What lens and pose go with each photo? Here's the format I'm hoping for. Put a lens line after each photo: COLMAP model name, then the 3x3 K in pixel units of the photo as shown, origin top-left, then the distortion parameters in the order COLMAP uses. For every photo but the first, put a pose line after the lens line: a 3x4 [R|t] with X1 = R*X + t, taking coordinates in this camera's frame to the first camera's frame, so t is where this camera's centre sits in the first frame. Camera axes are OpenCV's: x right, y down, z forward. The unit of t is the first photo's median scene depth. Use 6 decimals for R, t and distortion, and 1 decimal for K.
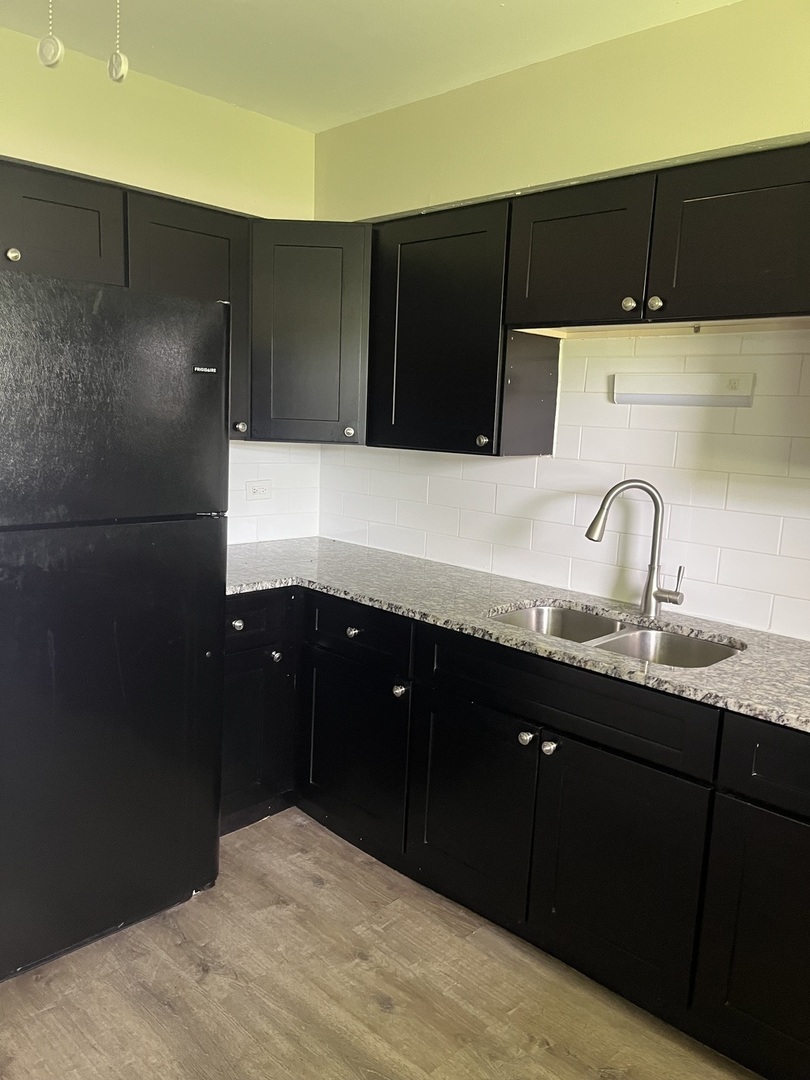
lens RADIAL K [[821.2, 0, 395.6], [0, 821.2, 541.3], [0, 0, 1]] dist [0.056297, -0.073289]
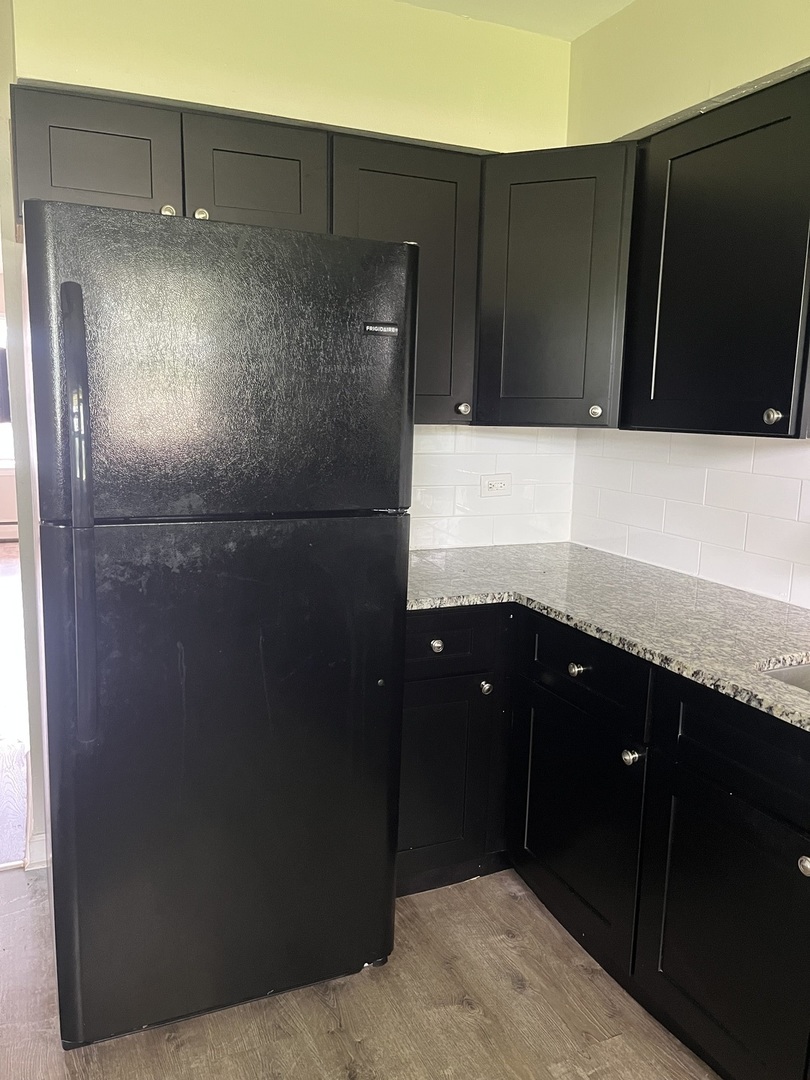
lens RADIAL K [[821.2, 0, 395.6], [0, 821.2, 541.3], [0, 0, 1]] dist [0.056297, -0.073289]
pose [[0.928043, 0.040957, -0.370214, 0.087448], [-0.040897, 0.999131, 0.008017, -0.010190], [0.370221, 0.007701, 0.928912, 0.269948]]
